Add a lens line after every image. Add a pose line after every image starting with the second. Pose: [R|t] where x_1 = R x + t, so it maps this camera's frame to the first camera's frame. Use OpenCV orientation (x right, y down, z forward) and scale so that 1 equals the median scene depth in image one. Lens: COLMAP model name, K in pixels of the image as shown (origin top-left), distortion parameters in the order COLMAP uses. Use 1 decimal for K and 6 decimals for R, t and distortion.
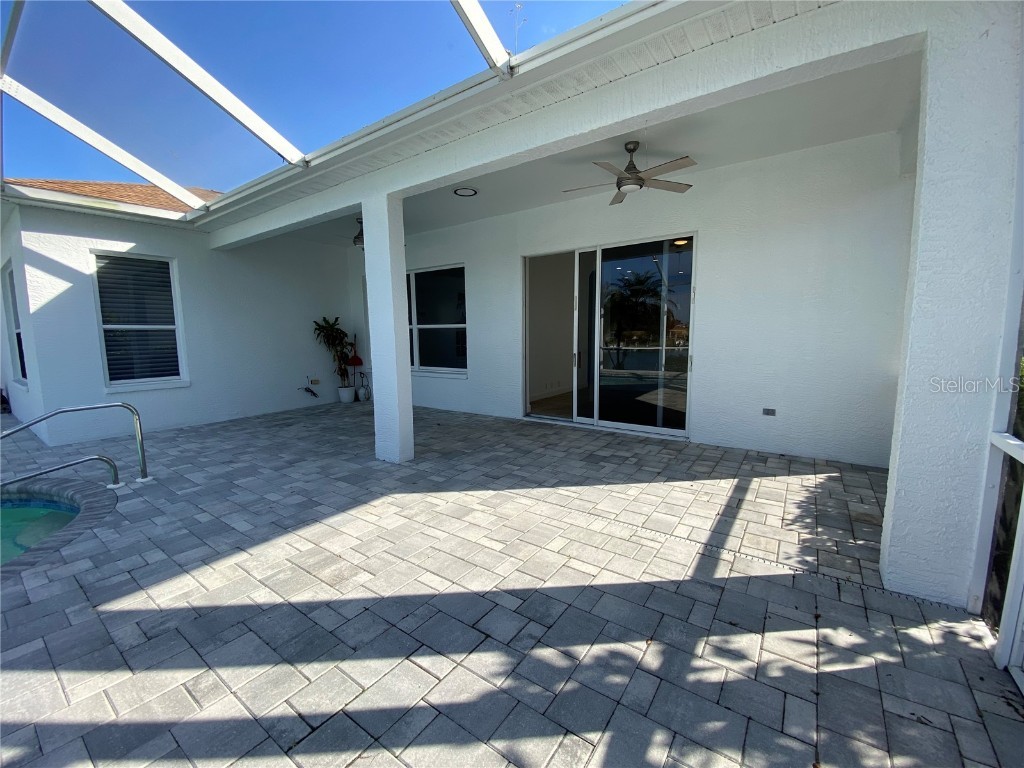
lens RADIAL K [[412.8, 0, 506.6], [0, 412.8, 385.0], [0, 0, 1]] dist [0.019363, -0.016790]
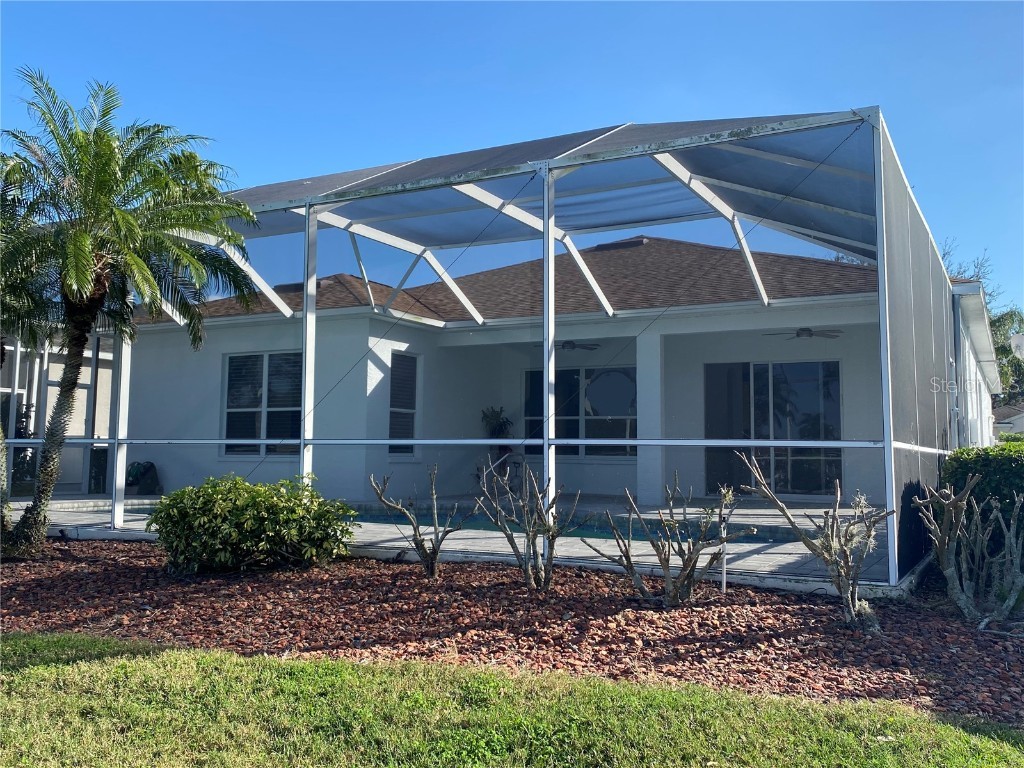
lens RADIAL K [[905.0, 0, 512.0], [0, 905.0, 384.0], [0, 0, 1]] dist [0.038461, -0.006173]
pose [[0.992444, 0.036131, 0.117259, -1.137957], [-0.011813, 0.979357, -0.201791, 0.410111], [-0.122129, 0.198881, 0.972384, -2.096464]]
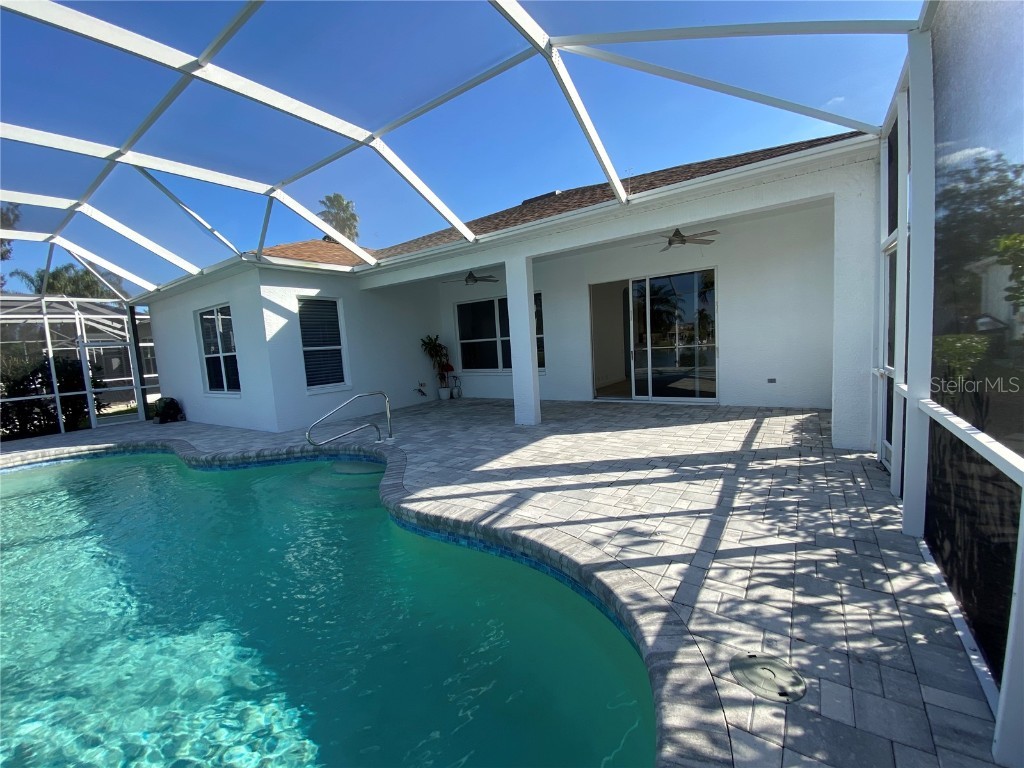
lens RADIAL K [[401.8, 0, 512.0], [0, 401.8, 384.0], [0, 0, 1]] dist [0.017070, -0.014441]
pose [[0.998784, -0.049299, 0.000066, -0.315716], [0.049285, 0.998466, -0.025234, 0.063783], [0.001178, 0.025207, 0.999682, -0.475944]]
